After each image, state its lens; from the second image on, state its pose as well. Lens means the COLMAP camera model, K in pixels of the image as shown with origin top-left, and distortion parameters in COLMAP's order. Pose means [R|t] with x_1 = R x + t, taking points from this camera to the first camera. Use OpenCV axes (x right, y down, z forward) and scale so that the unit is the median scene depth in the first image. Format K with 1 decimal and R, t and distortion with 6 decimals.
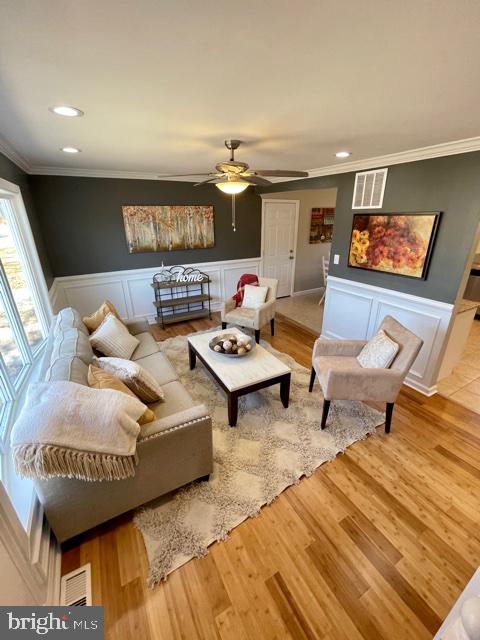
lens RADIAL K [[263.8, 0, 239.5], [0, 263.8, 318.5], [0, 0, 1]] dist [-0.005693, 0.000938]
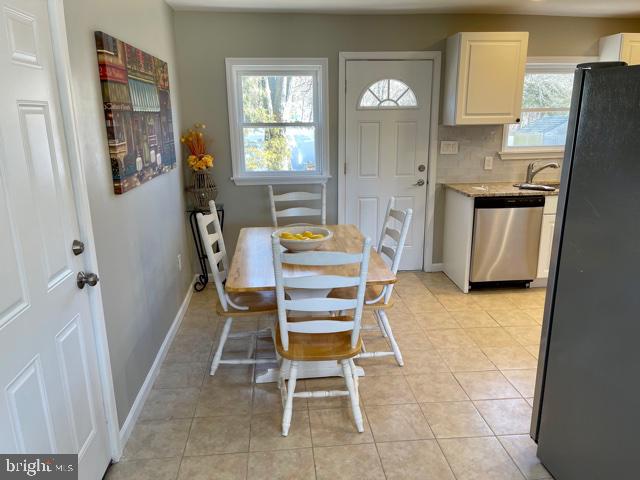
lens RADIAL K [[483.4, 0, 323.6], [0, 483.4, 238.1], [0, 0, 1]] dist [0.071259, -0.090600]
pose [[0.397178, -0.217543, 0.891585, -0.057637], [0.341992, 0.936610, 0.076180, -0.418444], [-0.851640, 0.274658, 0.446399, 1.288830]]
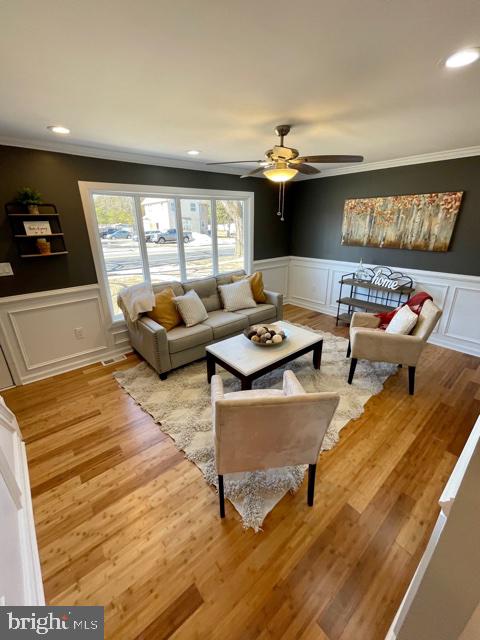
lens RADIAL K [[263.8, 0, 238.0], [0, 263.8, 318.6], [0, 0, 1]] dist [-0.005693, 0.000938]
pose [[0.187529, 0.351593, -0.917178, 0.755654], [-0.347271, 0.897172, 0.272920, -0.169502], [0.918823, 0.267329, 0.290344, 0.521739]]
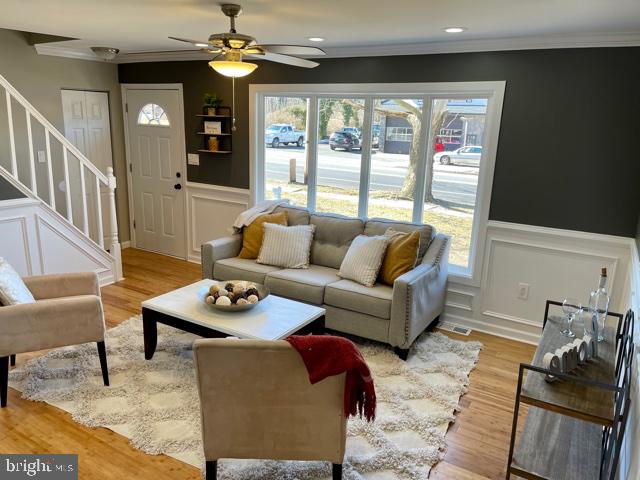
lens RADIAL K [[483.4, 0, 322.0], [0, 483.4, 242.1], [0, 0, 1]] dist [0.071259, -0.090600]
pose [[-0.865609, 0.097462, -0.491144, 0.330792], [-0.209911, 0.819889, 0.532653, -0.628289], [0.454597, 0.564166, -0.689245, 1.653355]]
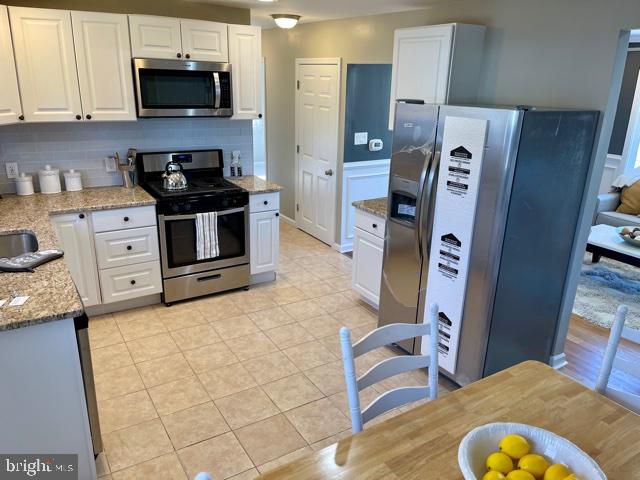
lens RADIAL K [[483.4, 0, 322.9], [0, 483.4, 241.6], [0, 0, 1]] dist [0.071259, -0.090600]
pose [[-0.998610, -0.003005, -0.052631, 0.983509], [-0.036256, 0.763915, 0.644298, -0.779877], [0.038269, 0.645310, -0.762962, 1.936097]]
